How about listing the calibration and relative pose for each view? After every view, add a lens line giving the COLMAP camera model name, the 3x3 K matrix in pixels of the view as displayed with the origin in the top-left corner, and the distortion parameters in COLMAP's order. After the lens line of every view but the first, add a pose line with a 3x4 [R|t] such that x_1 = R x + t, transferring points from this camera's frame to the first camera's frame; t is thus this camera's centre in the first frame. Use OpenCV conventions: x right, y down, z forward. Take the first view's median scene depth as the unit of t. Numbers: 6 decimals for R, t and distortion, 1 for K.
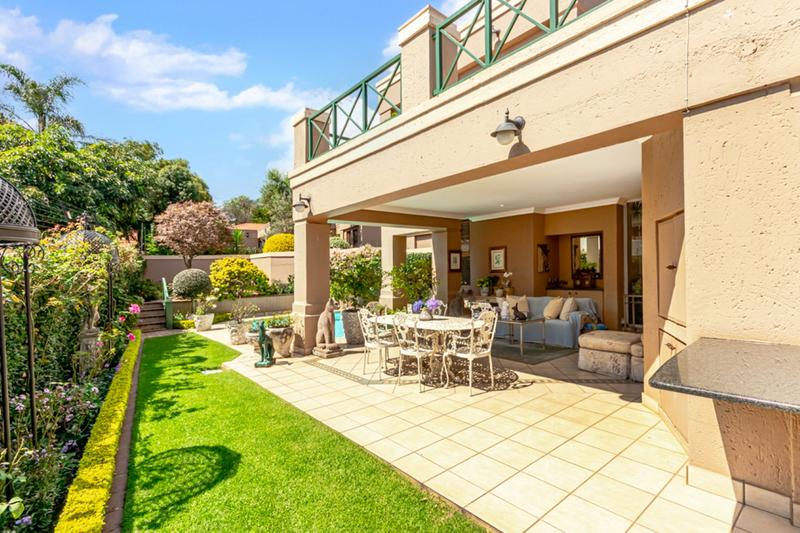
lens RADIAL K [[370.2, 0, 398.7], [0, 370.2, 267.4], [0, 0, 1]] dist [0.012862, 0.000470]
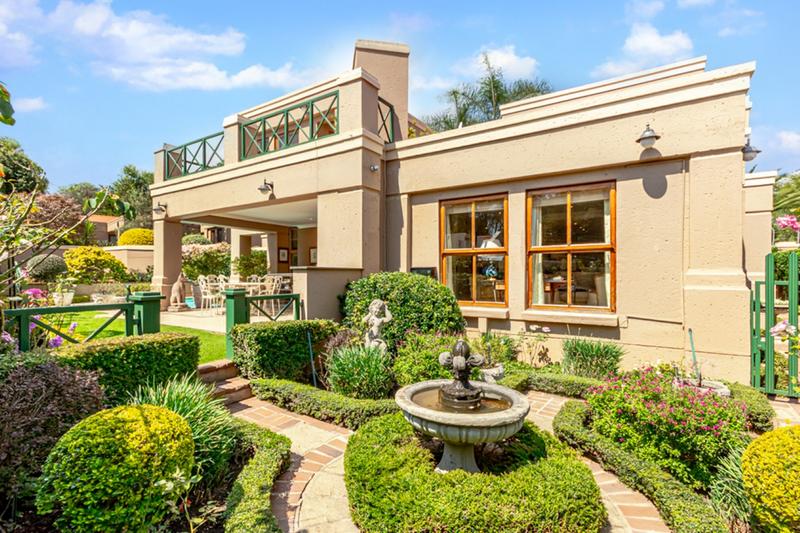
lens RADIAL K [[370.2, 0, 396.6], [0, 370.2, 285.7], [0, 0, 1]] dist [0.012862, 0.000470]
pose [[0.953183, 0.018268, 0.301841, 0.114673], [-0.027696, 0.999252, 0.026984, 0.040947], [-0.301122, -0.034081, 0.952976, -0.417354]]
